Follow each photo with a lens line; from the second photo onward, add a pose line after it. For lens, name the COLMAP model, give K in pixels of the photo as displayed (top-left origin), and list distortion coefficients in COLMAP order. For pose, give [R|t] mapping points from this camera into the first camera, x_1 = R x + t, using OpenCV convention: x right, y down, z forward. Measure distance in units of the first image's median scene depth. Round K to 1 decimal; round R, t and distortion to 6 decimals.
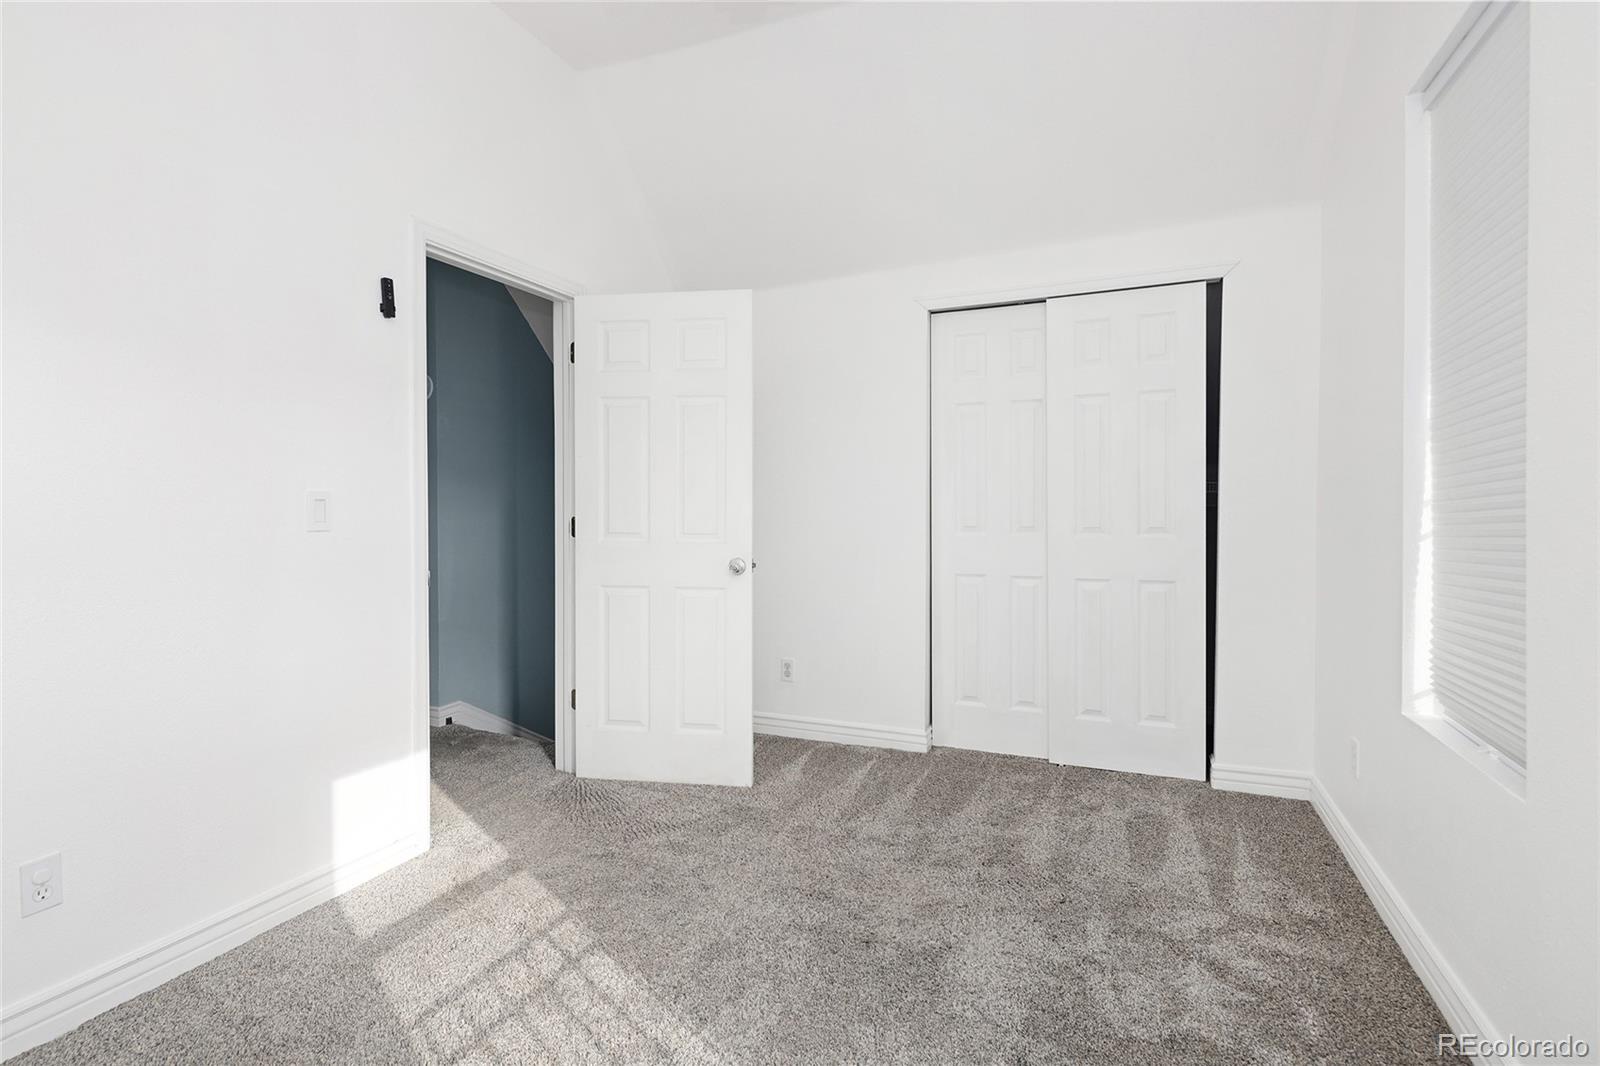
lens RADIAL K [[774.7, 0, 797.2], [0, 774.7, 512.7], [0, 0, 1]] dist [0.003690, 0.000057]
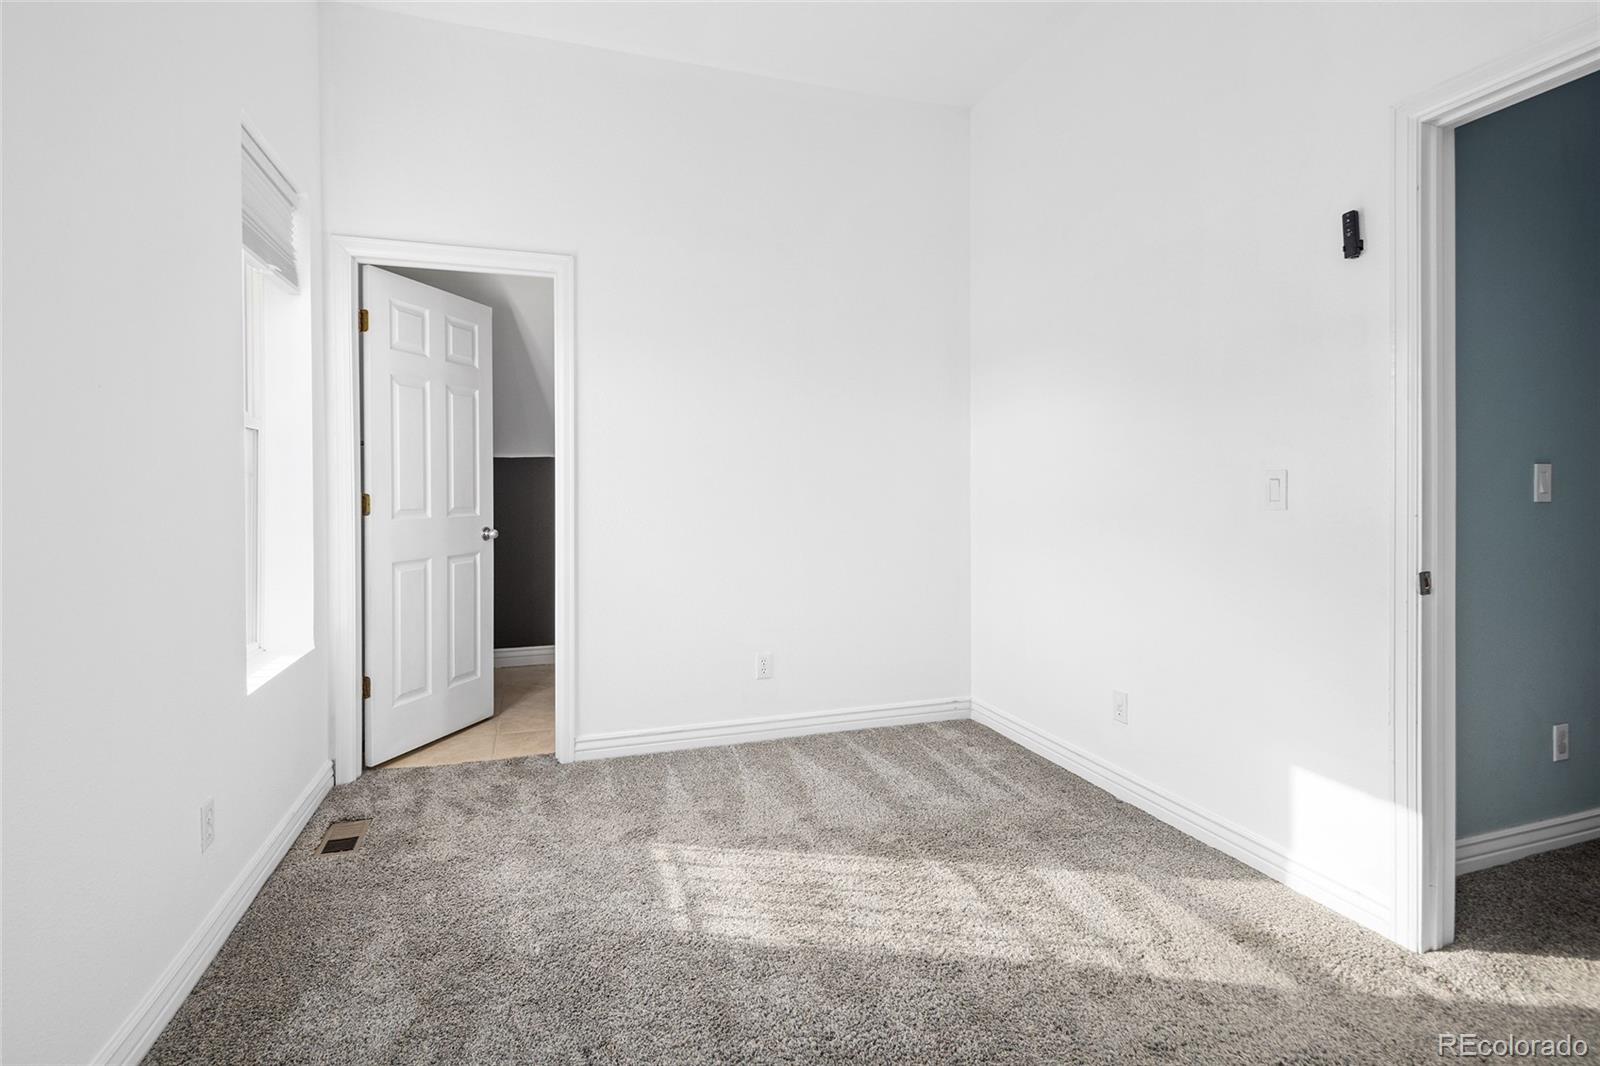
lens RADIAL K [[774.7, 0, 797.2], [0, 774.7, 512.7], [0, 0, 1]] dist [0.003690, 0.000057]
pose [[-0.753648, 0.015131, -0.657104, 0.500011], [-0.006435, 0.999517, 0.030396, 0.000616], [0.657247, 0.027136, -0.753187, 1.311314]]
